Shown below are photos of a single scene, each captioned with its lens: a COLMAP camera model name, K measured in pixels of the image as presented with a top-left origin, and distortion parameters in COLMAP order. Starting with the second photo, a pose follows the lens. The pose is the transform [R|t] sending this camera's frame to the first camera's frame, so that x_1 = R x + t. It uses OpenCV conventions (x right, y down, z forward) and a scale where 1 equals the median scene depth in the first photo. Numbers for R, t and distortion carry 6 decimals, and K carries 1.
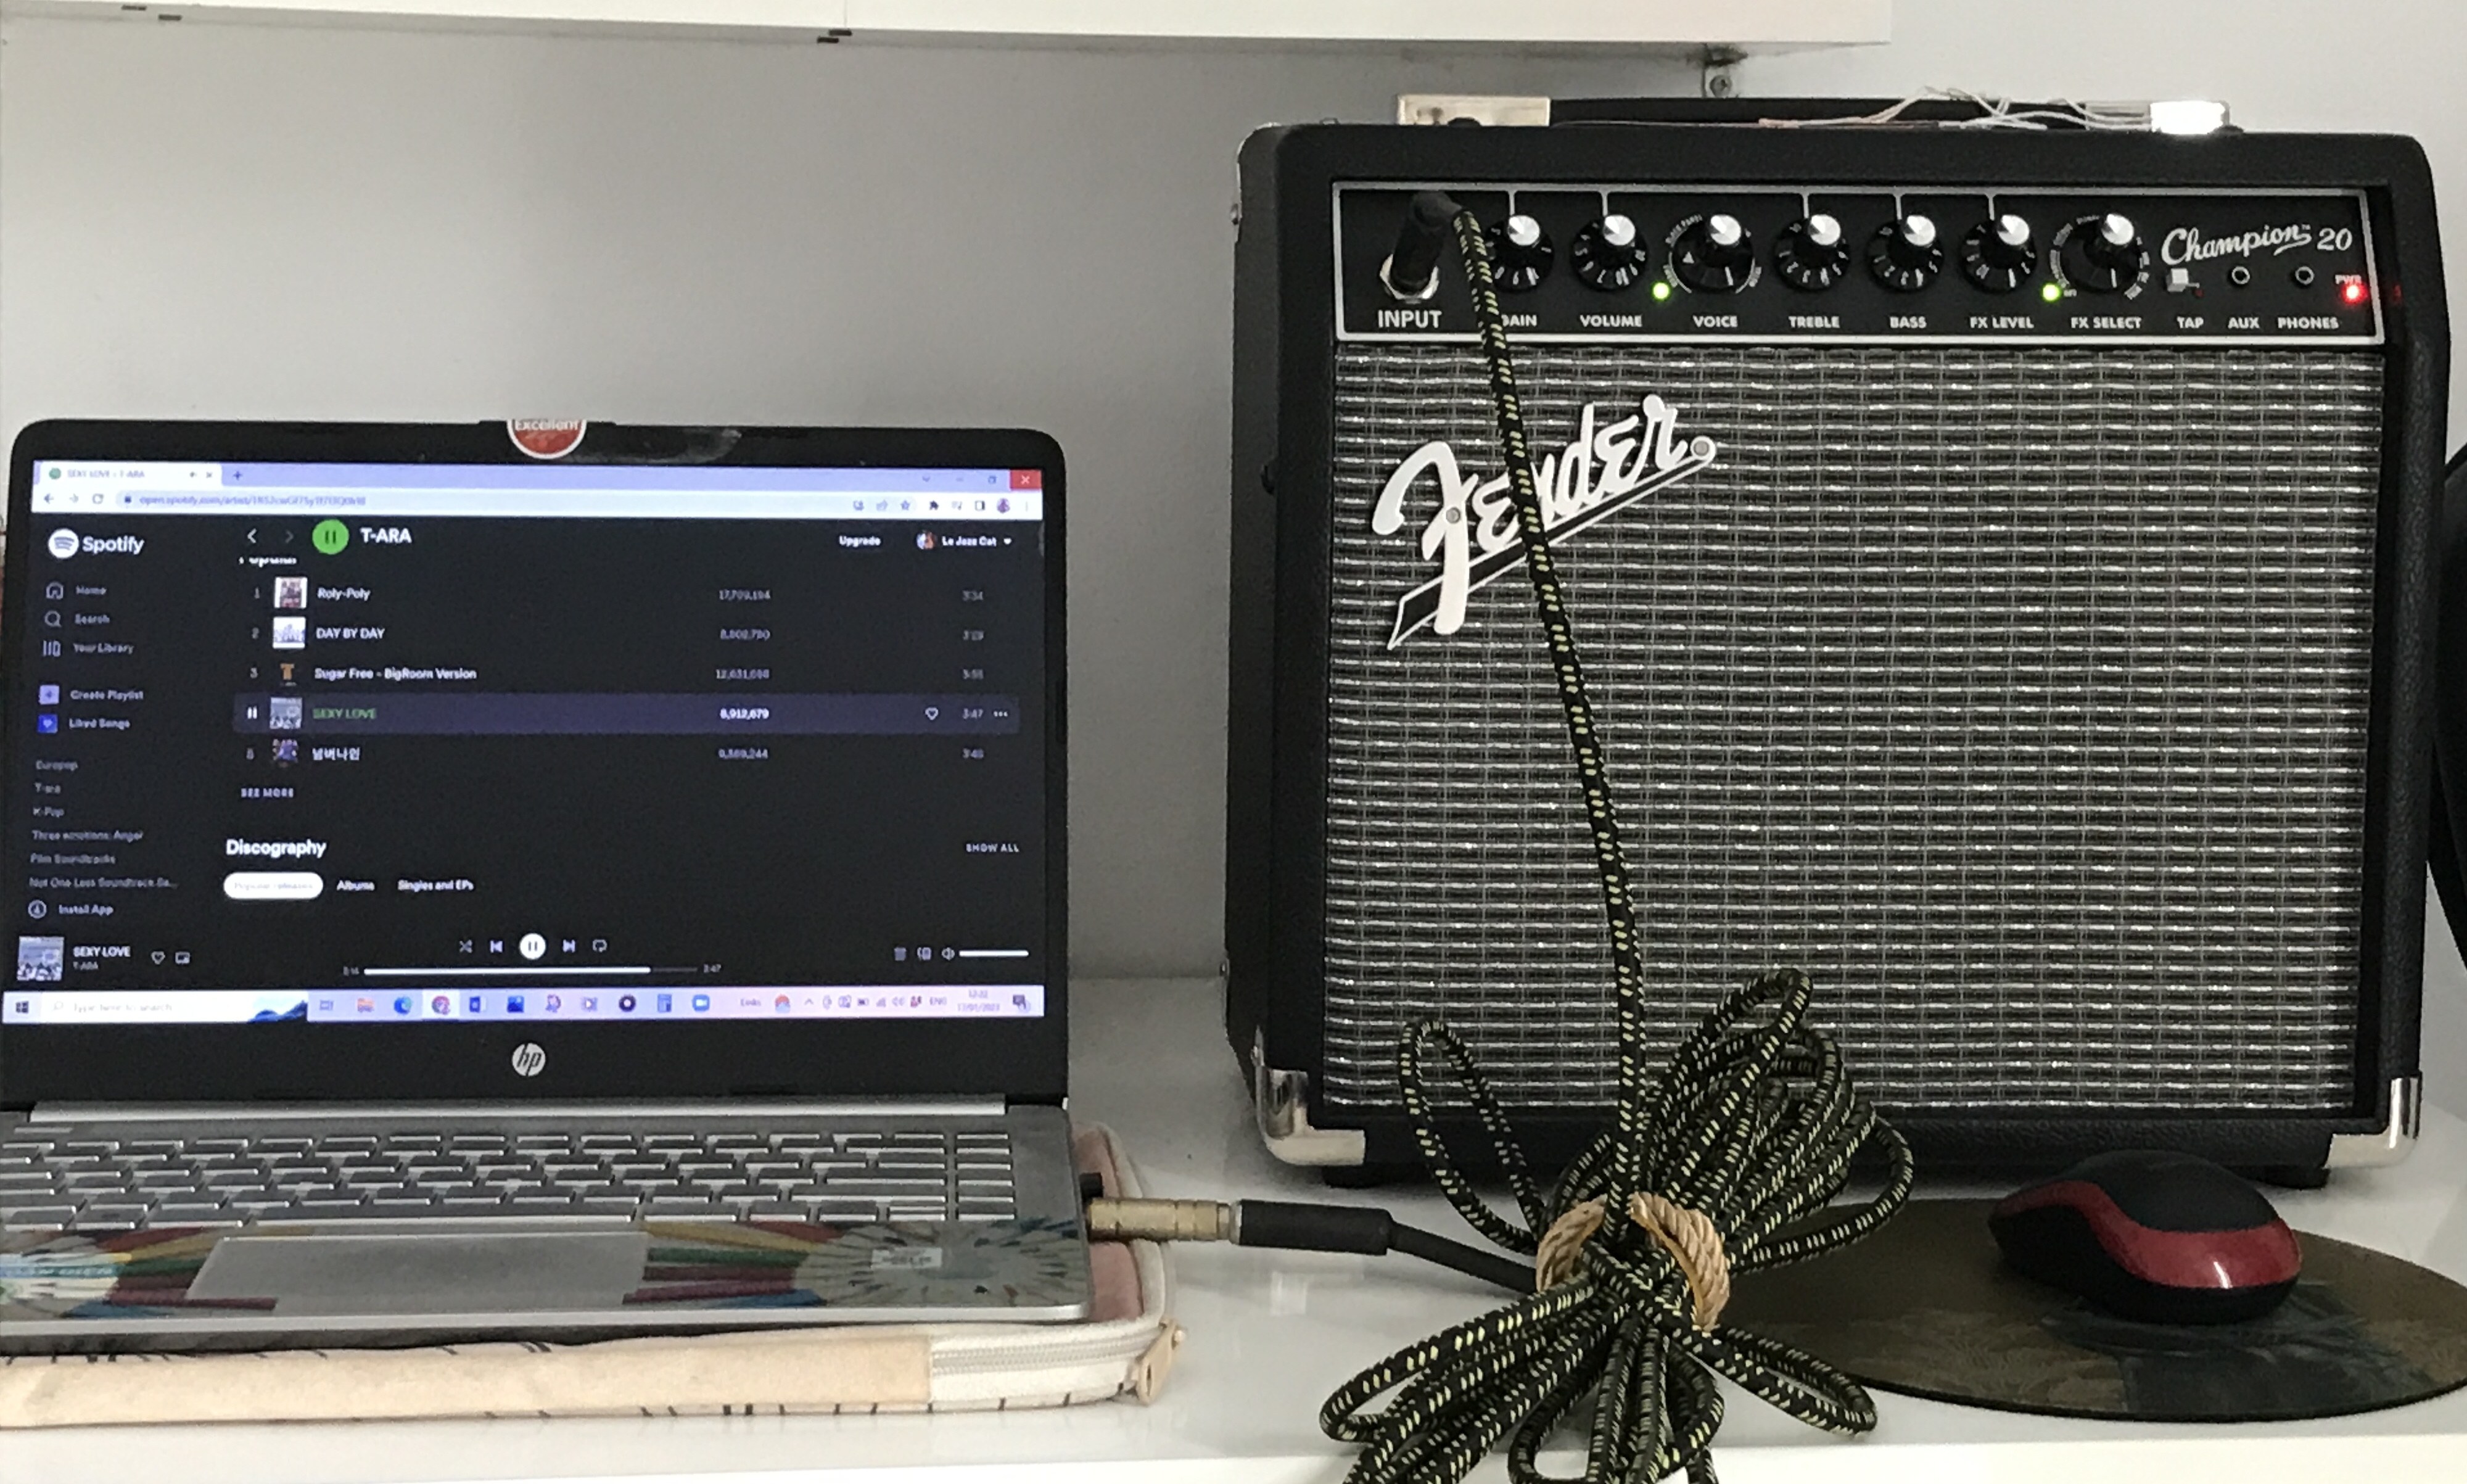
lens RADIAL K [[4189.1, 0, 1232.9], [0, 4189.1, 741.2], [0, 0, 1]] dist [0.131994, 0.000000]
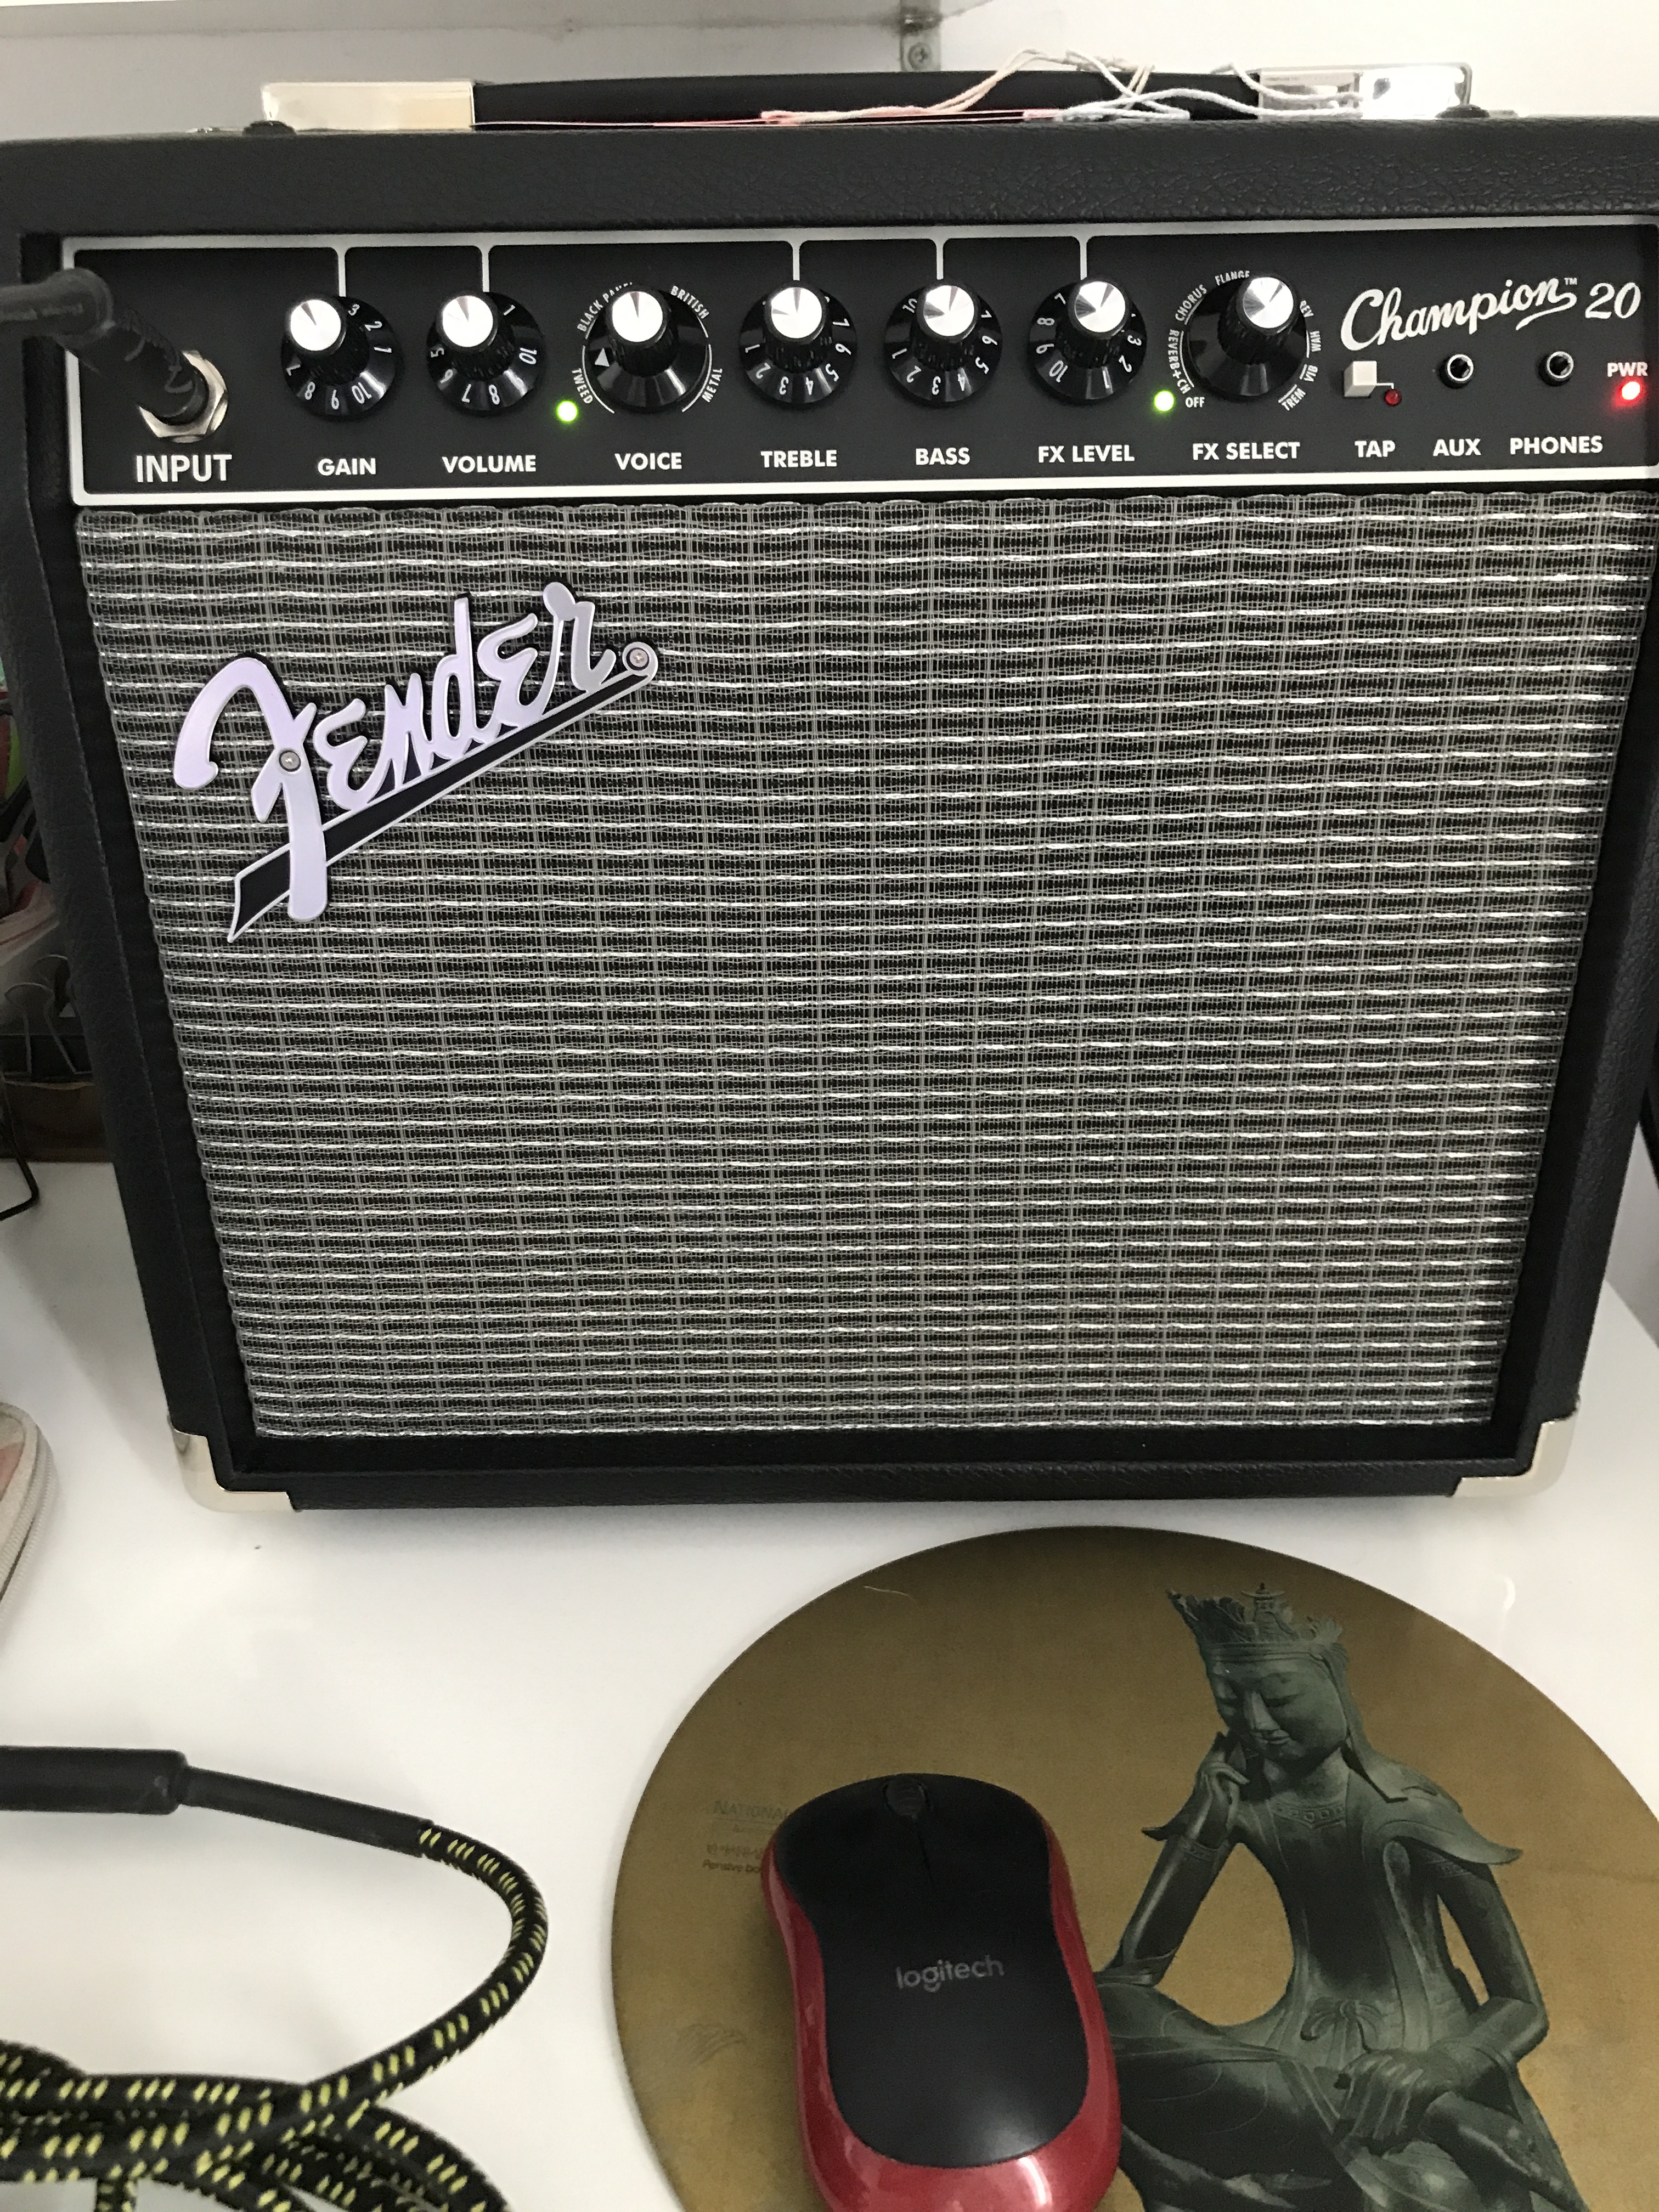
lens RADIAL K [[1814.5, 0, 830.1], [0, 1814.5, 1106.4], [0, 0, 1]] dist [0.027217, -0.023098]
pose [[0.996402, 0.015836, -0.083259, 0.168732], [0.014724, 0.935101, 0.354075, -0.105867], [0.083463, -0.354027, 0.931503, 0.697012]]
